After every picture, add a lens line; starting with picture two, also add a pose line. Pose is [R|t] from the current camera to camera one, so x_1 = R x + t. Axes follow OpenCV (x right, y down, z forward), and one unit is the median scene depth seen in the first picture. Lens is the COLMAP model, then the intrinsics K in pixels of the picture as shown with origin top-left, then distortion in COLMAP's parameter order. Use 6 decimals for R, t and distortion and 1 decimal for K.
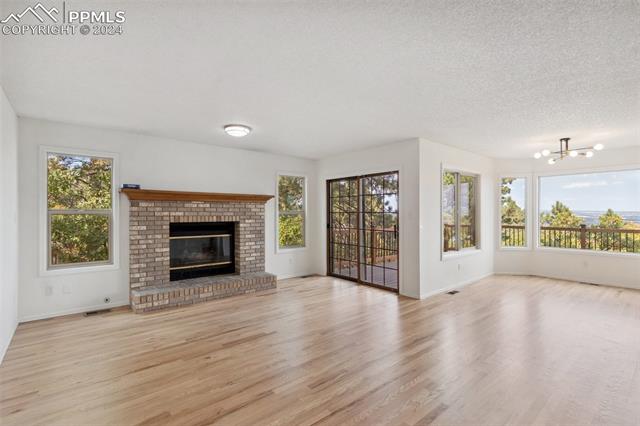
lens RADIAL K [[301.7, 0, 313.2], [0, 301.7, 211.8], [0, 0, 1]] dist [0.000804, -0.000414]
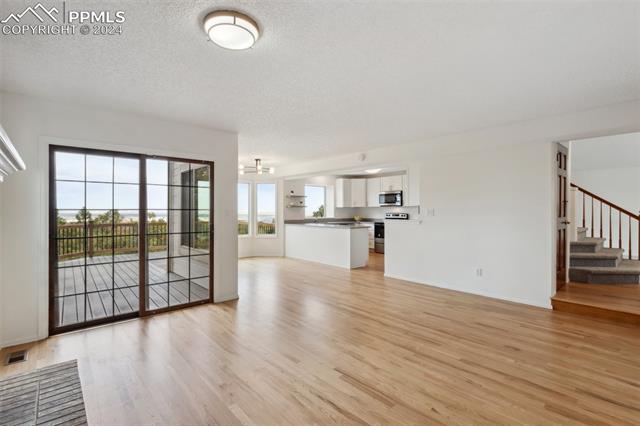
lens RADIAL K [[301.7, 0, 313.2], [0, 301.7, 211.8], [0, 0, 1]] dist [0.000804, -0.000414]
pose [[-0.037602, -0.010158, 0.999241, -0.620758], [-0.001489, 0.999948, 0.010109, -0.000896], [-0.999292, -0.001107, -0.037616, 0.774312]]
